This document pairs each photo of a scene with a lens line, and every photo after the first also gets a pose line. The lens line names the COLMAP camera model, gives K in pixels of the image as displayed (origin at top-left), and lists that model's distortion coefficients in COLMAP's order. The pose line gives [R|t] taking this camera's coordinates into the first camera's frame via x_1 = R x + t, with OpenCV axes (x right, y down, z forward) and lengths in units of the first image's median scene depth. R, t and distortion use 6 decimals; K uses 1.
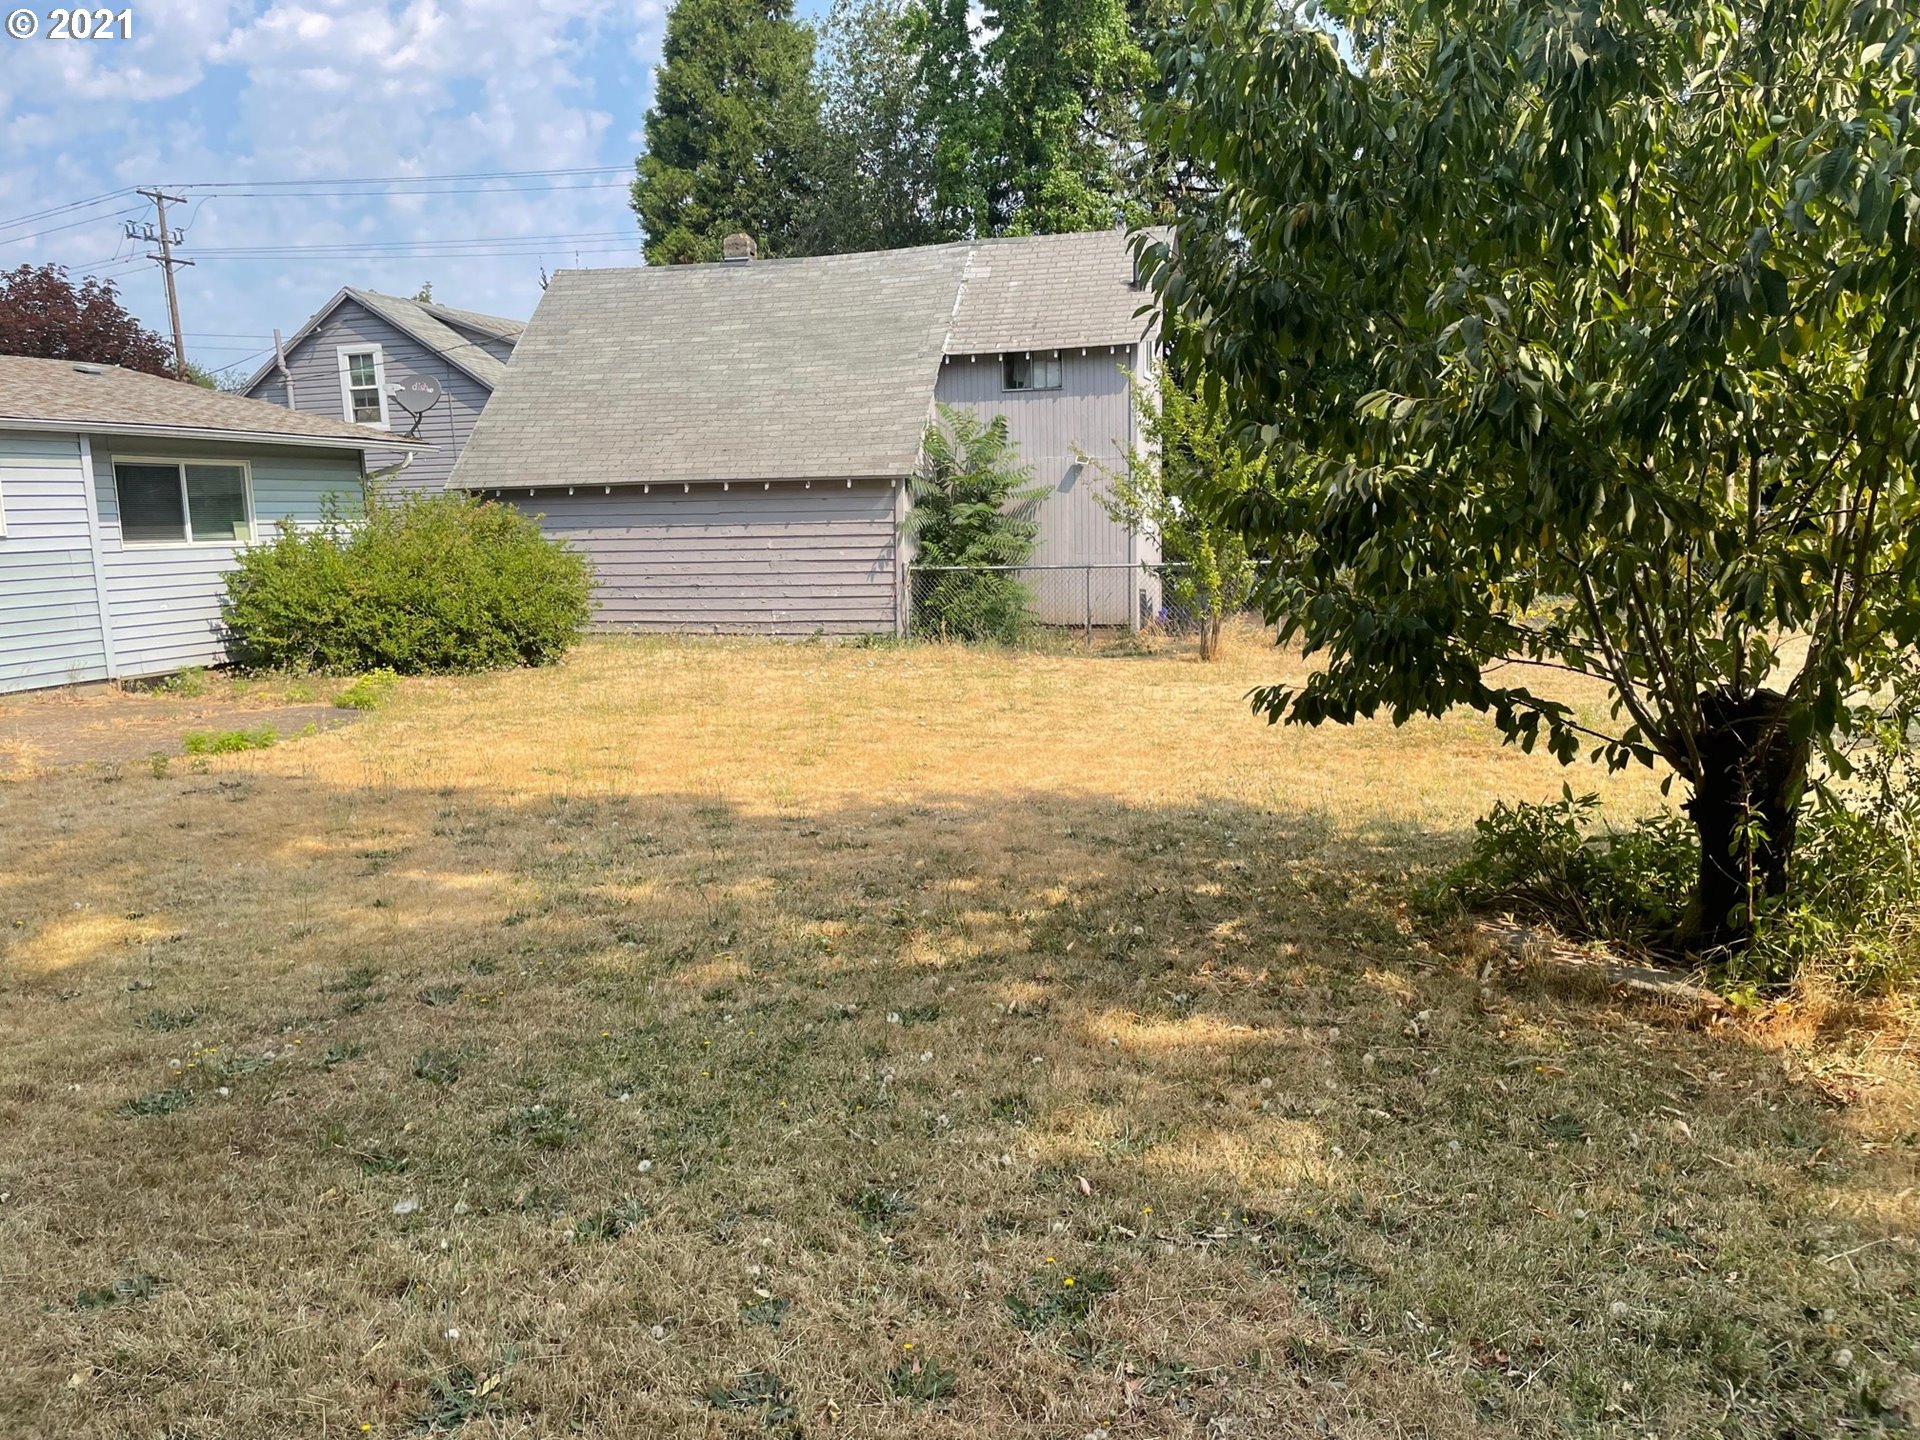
lens RADIAL K [[1460.6, 0, 944.2], [0, 1460.6, 727.9], [0, 0, 1]] dist [0.080976, -0.106345]
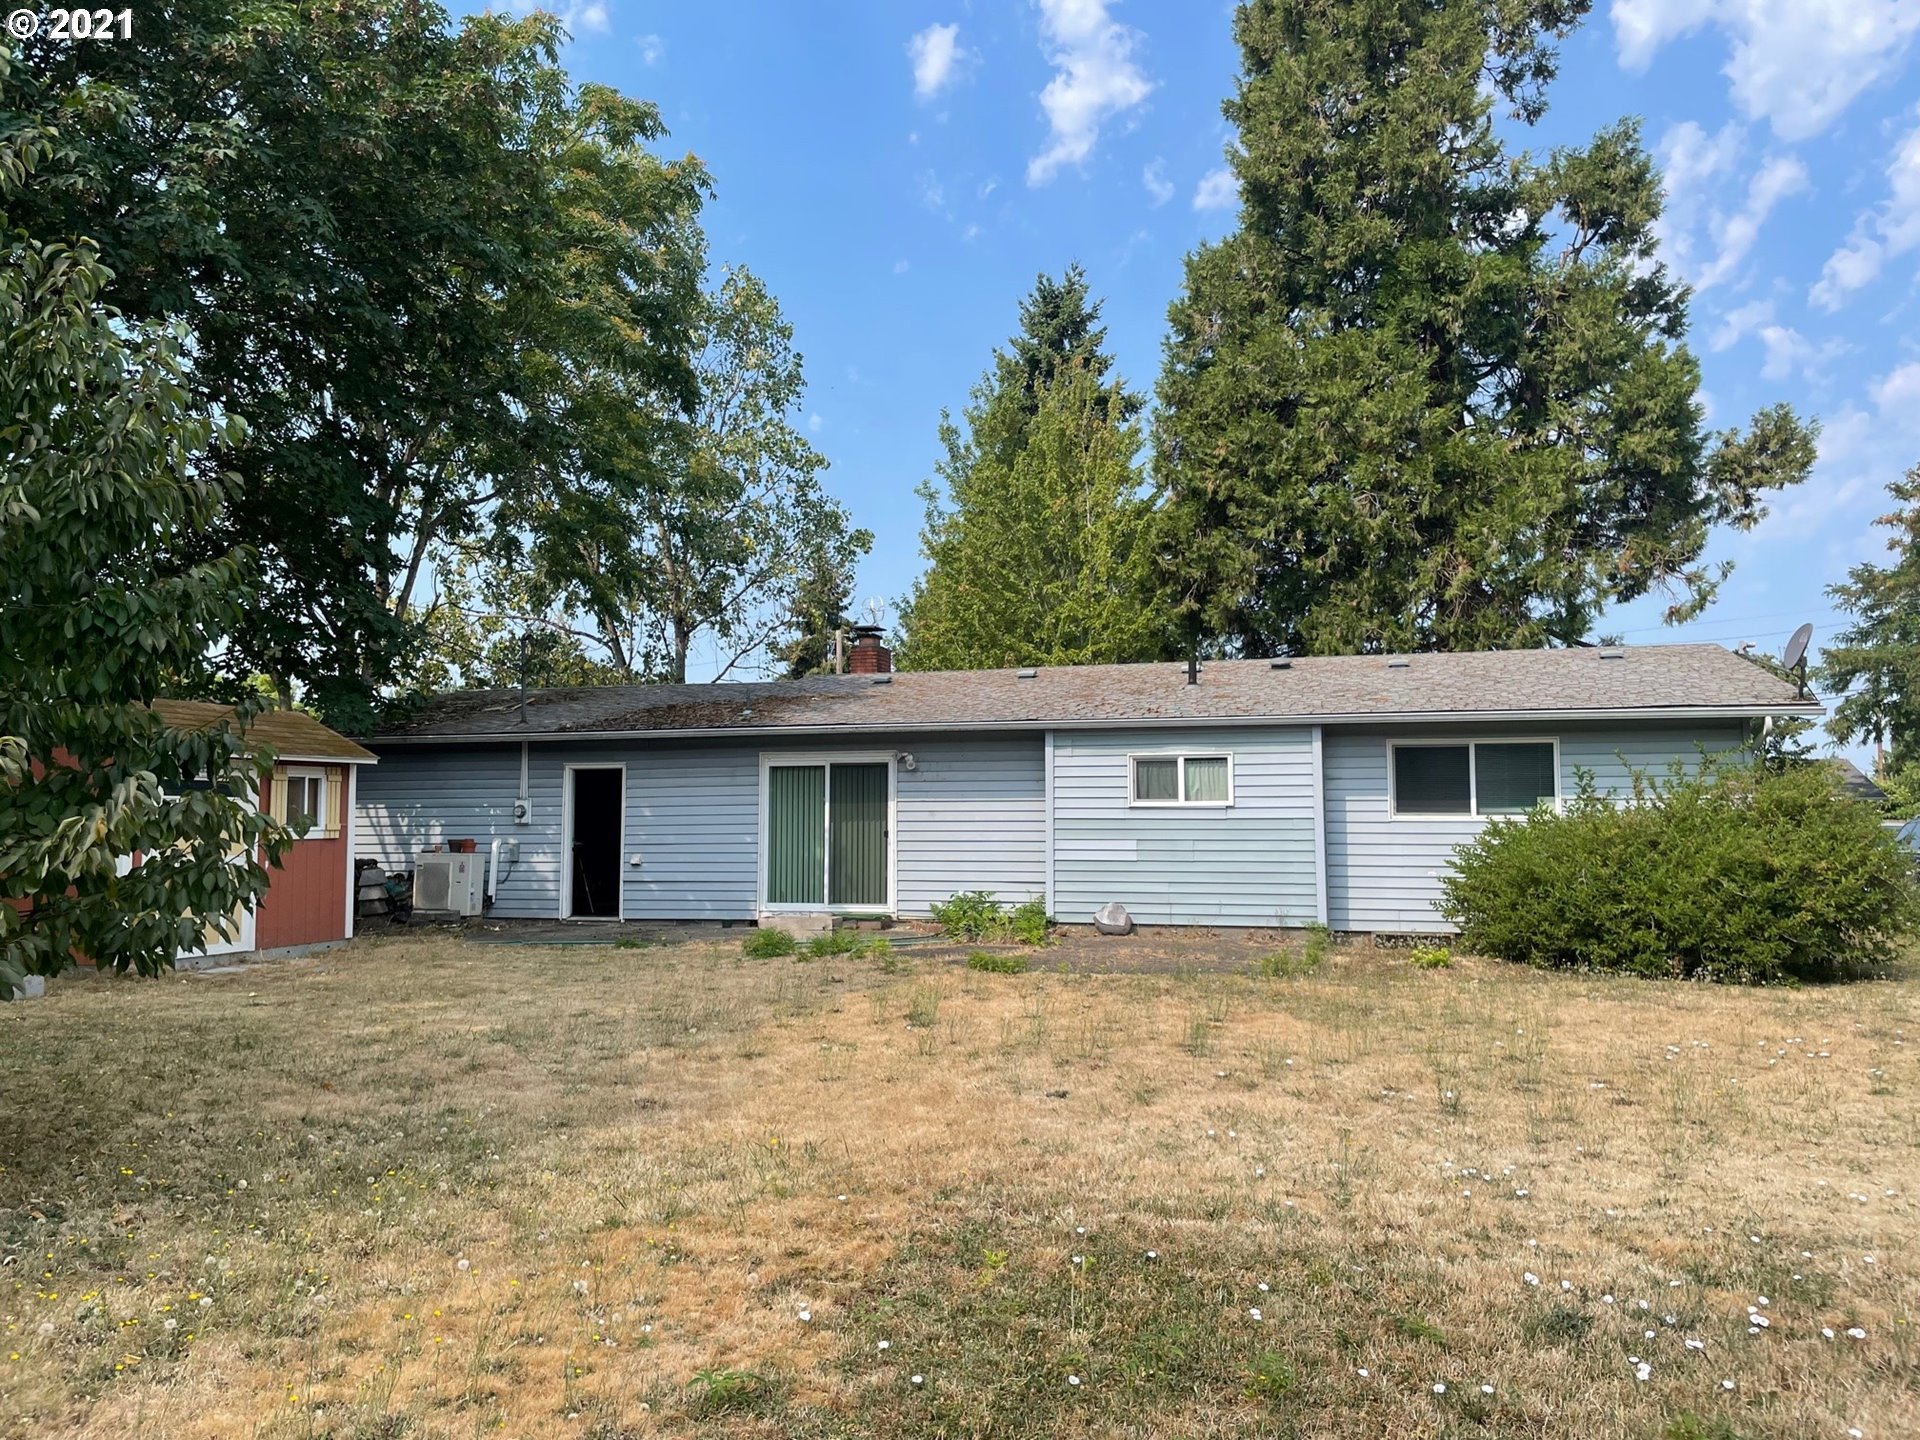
lens RADIAL K [[1460.6, 0, 968.5], [0, 1460.6, 722.3], [0, 0, 1]] dist [0.080976, -0.106345]
pose [[0.019076, -0.034208, -0.999233, 0.568880], [-0.141672, 0.989238, -0.036570, -0.106810], [0.989730, 0.142261, 0.014024, 0.649762]]
